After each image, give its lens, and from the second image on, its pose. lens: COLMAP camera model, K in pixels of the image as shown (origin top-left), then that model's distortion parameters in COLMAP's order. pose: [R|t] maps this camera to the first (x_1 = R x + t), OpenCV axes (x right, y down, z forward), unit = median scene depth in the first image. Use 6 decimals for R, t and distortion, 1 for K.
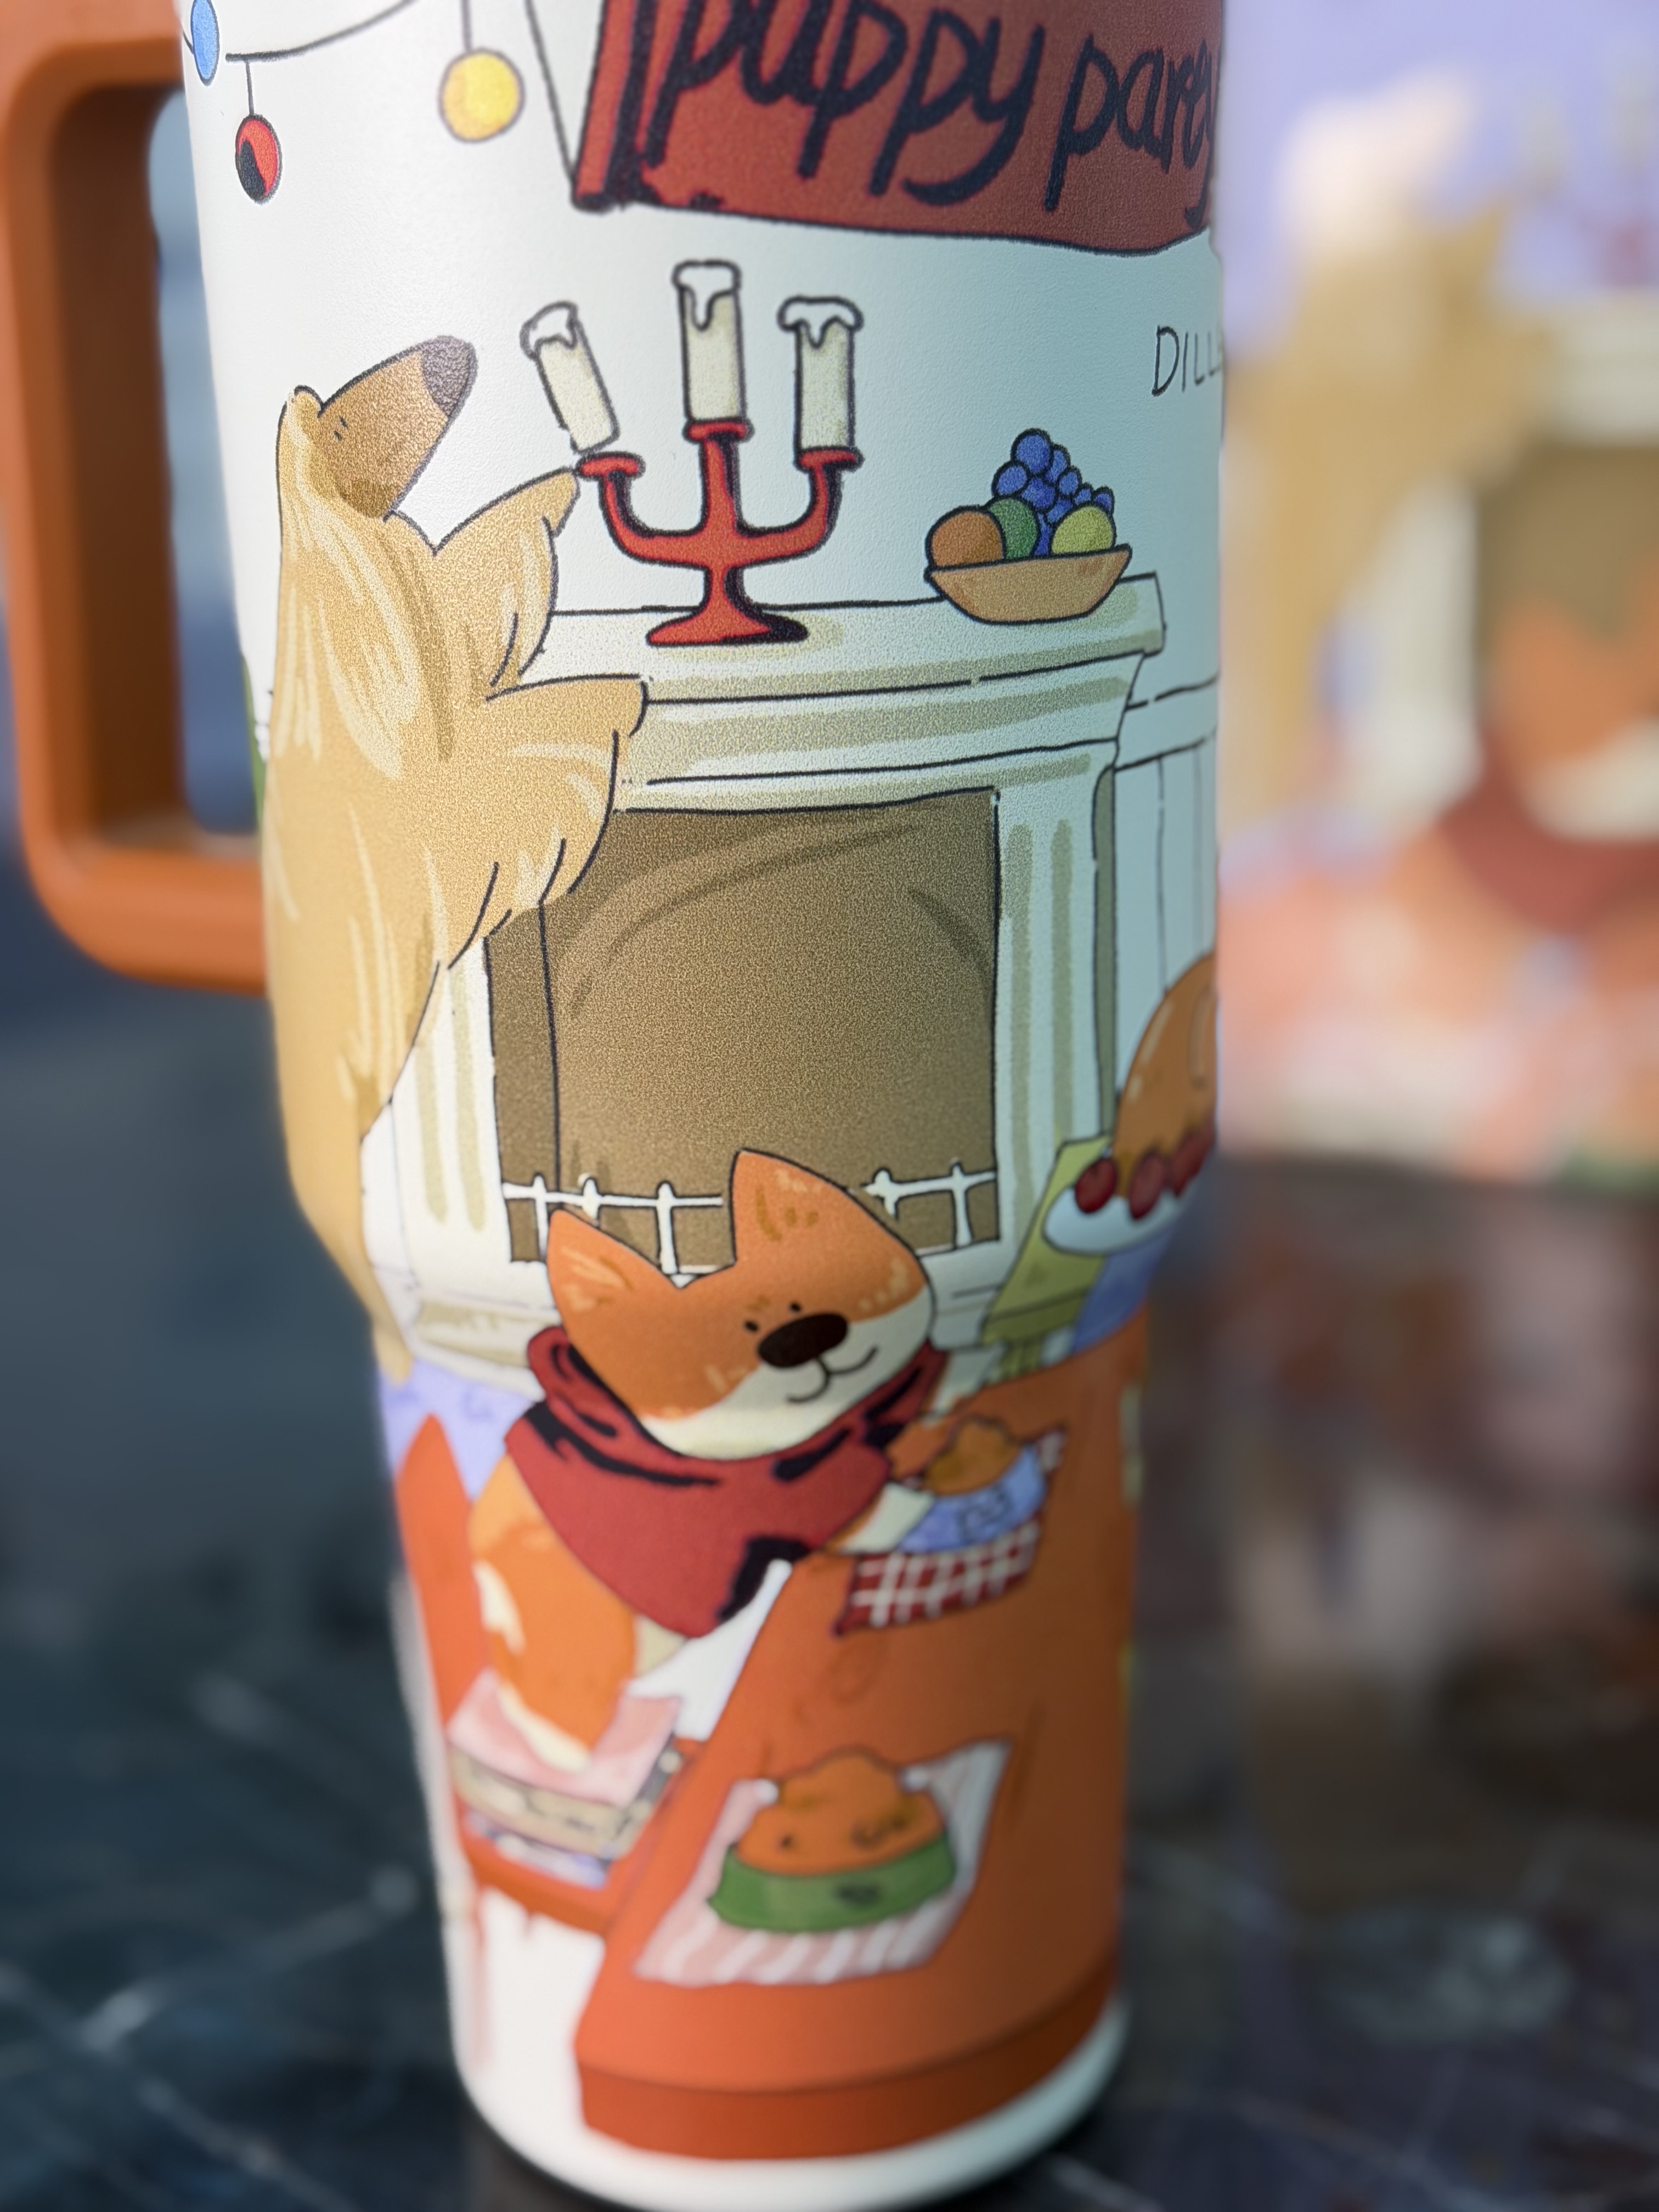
lens RADIAL K [[3103.9, 0, 814.8], [0, 3103.9, 1095.2], [0, 0, 1]] dist [0.163814, -0.314312]
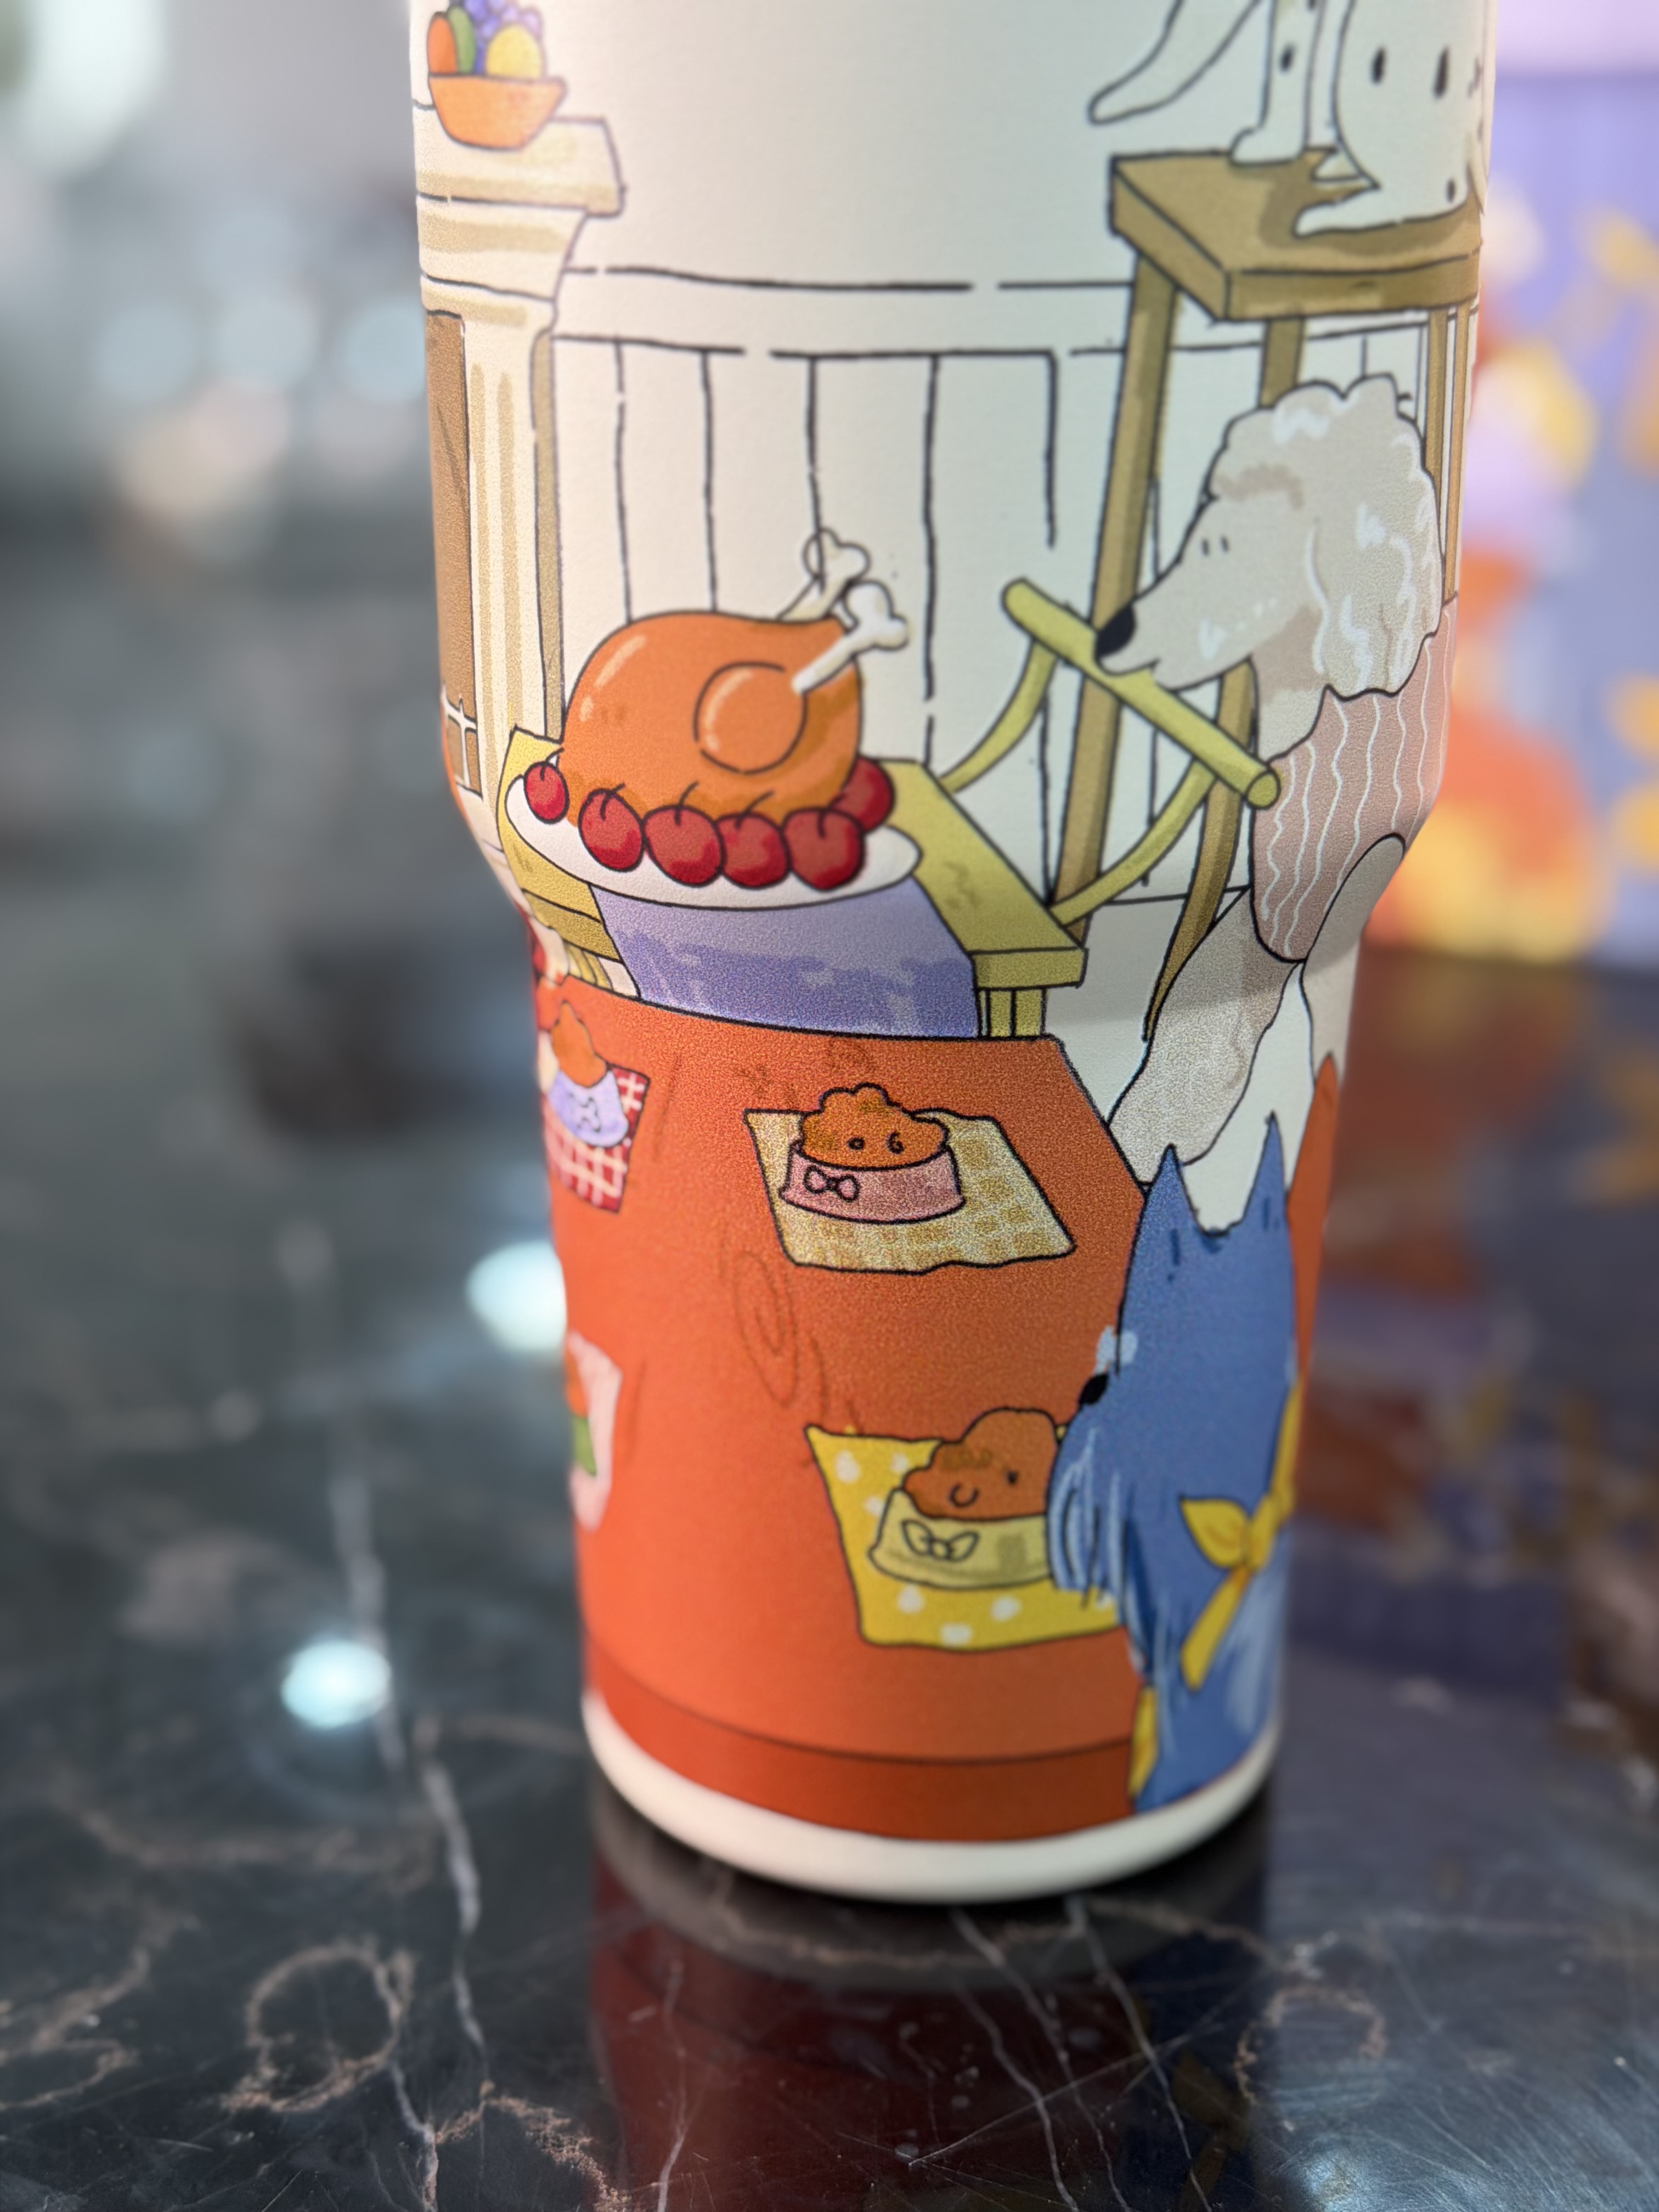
lens RADIAL K [[3191.1, 0, 831.5], [0, 3191.1, 1130.6], [0, 0, 1]] dist [0.114134, -0.035638]
pose [[-0.013709, 0.359828, -0.932918, 1.092844], [-0.274255, 0.895872, 0.349569, -0.255801], [0.961559, 0.260650, 0.086404, 1.092912]]
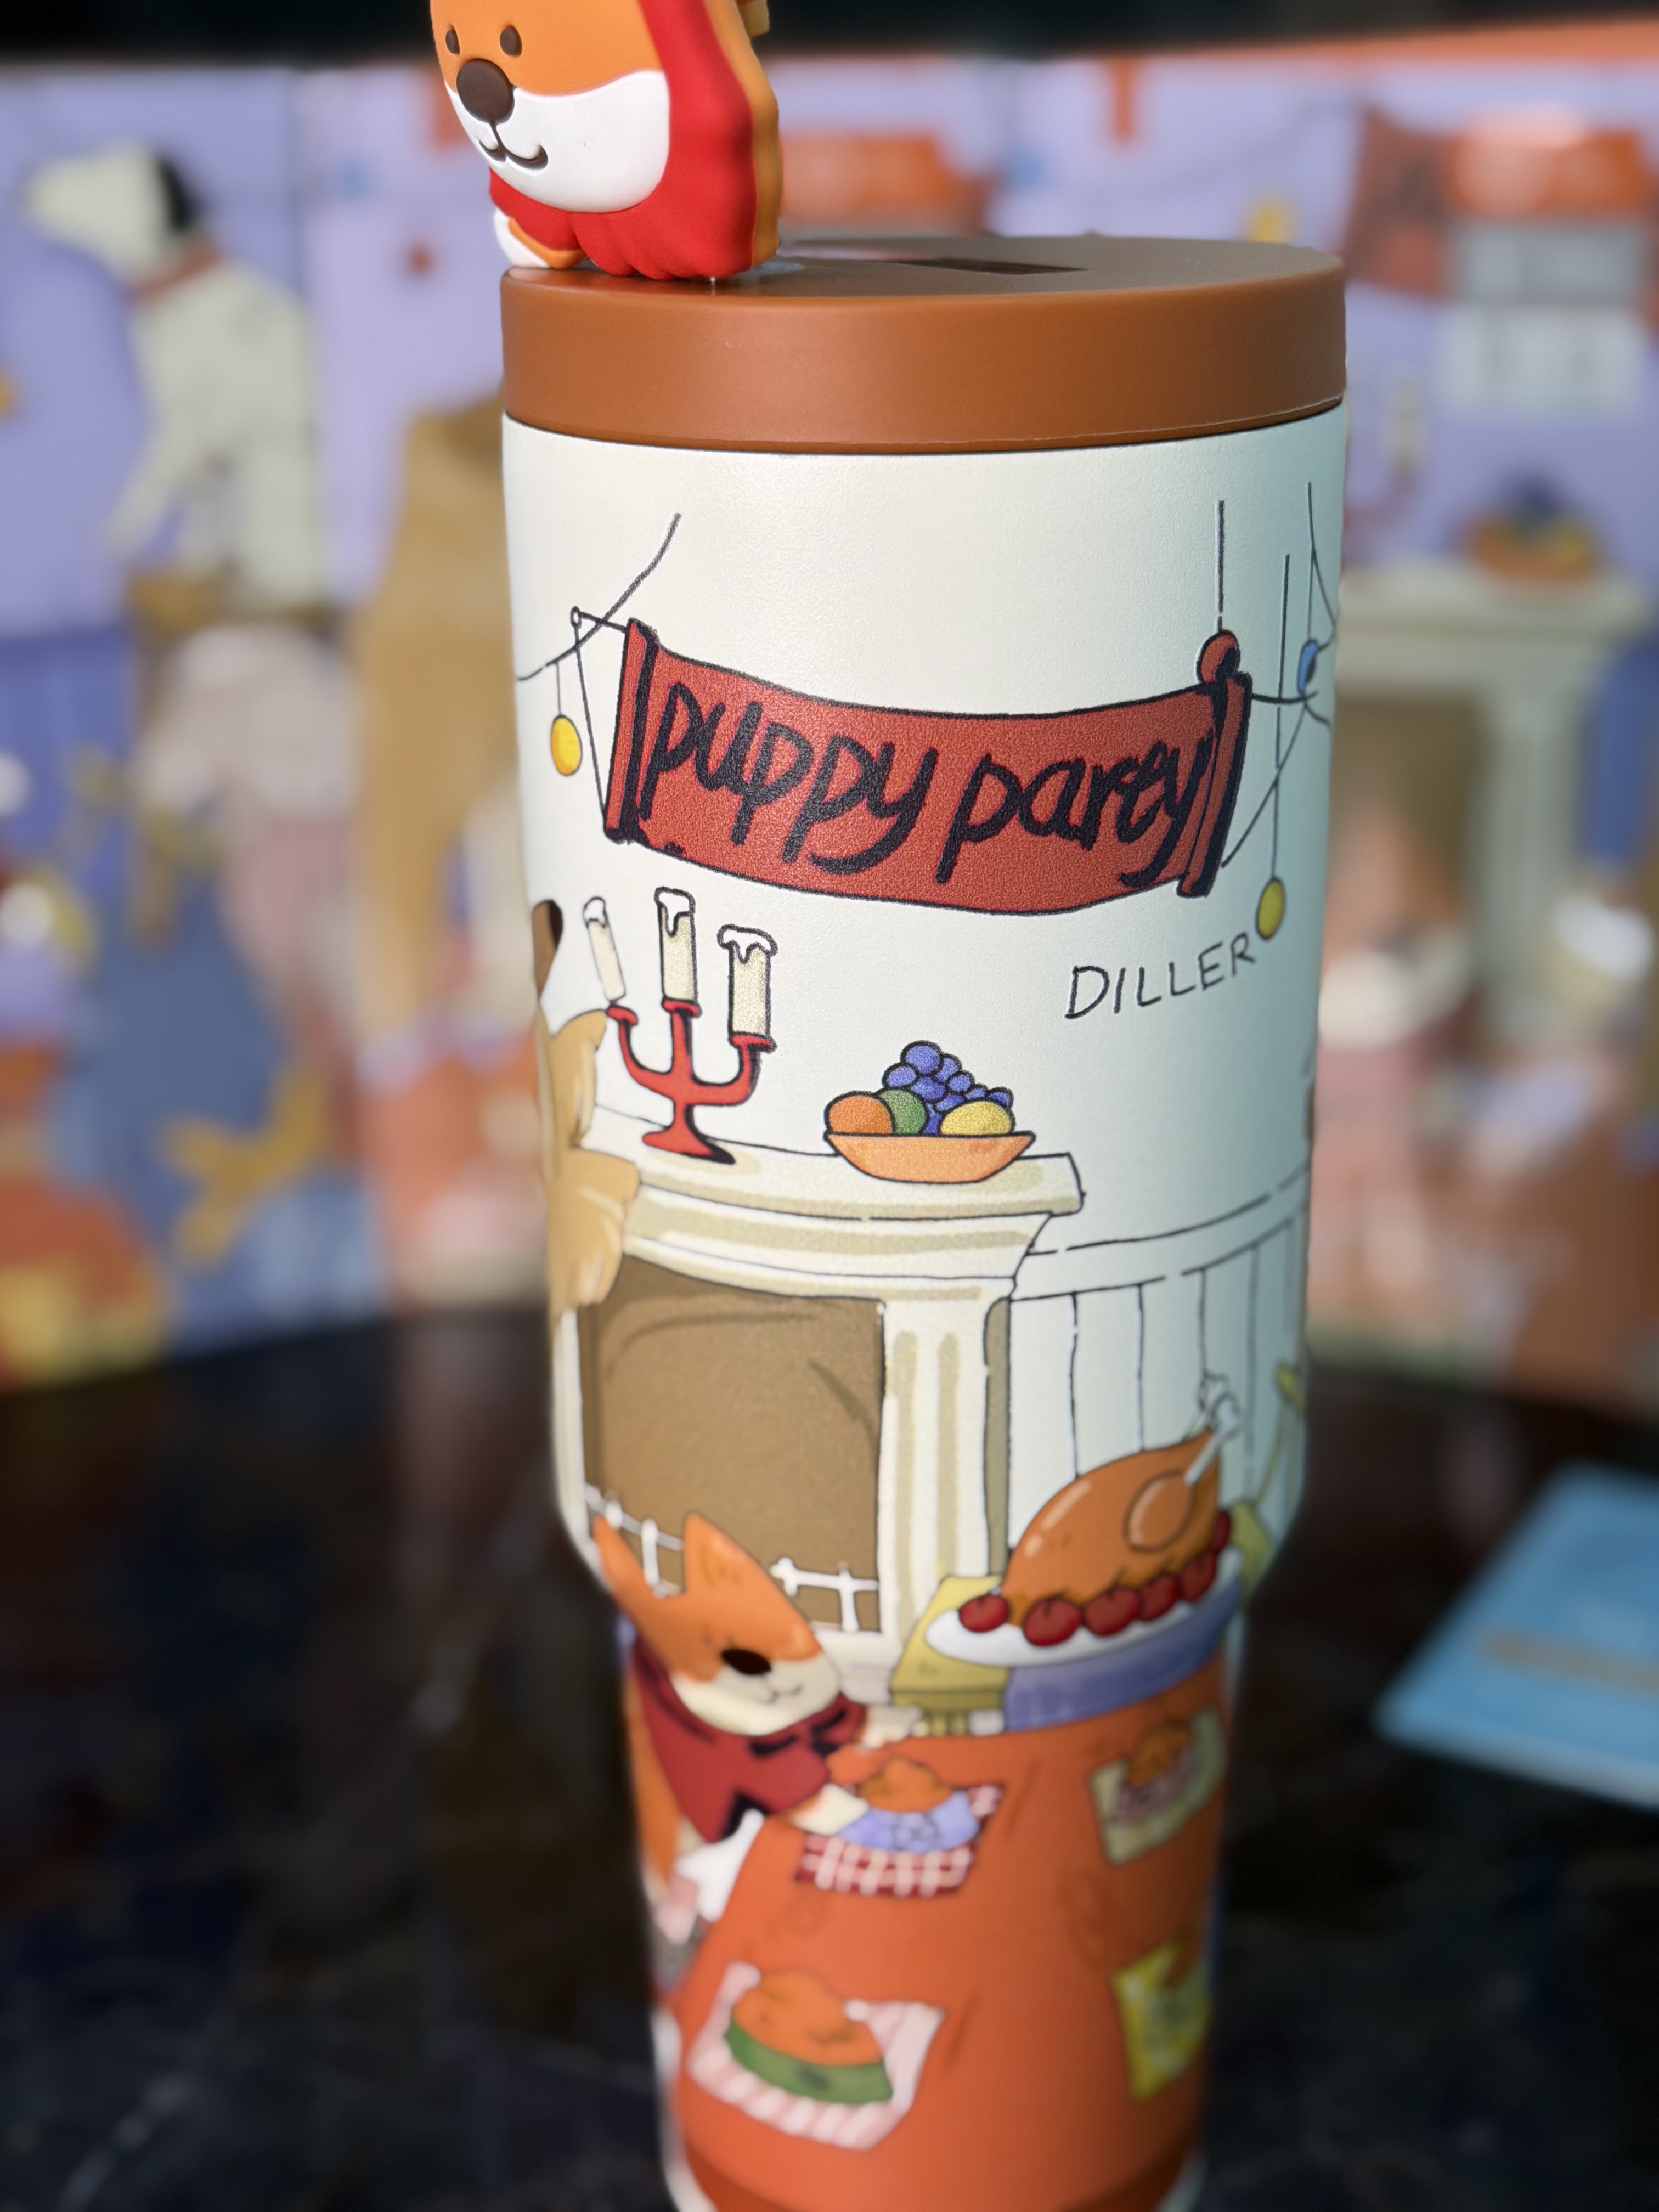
lens RADIAL K [[3136.0, 0, 830.9], [0, 3136.0, 1147.4], [0, 0, 1]] dist [0.115408, -0.066096]
pose [[0.799382, 0.223188, -0.557831, 0.742863], [-0.179359, 0.974755, 0.132975, -0.326596], [0.573428, -0.006246, 0.819232, -0.060506]]
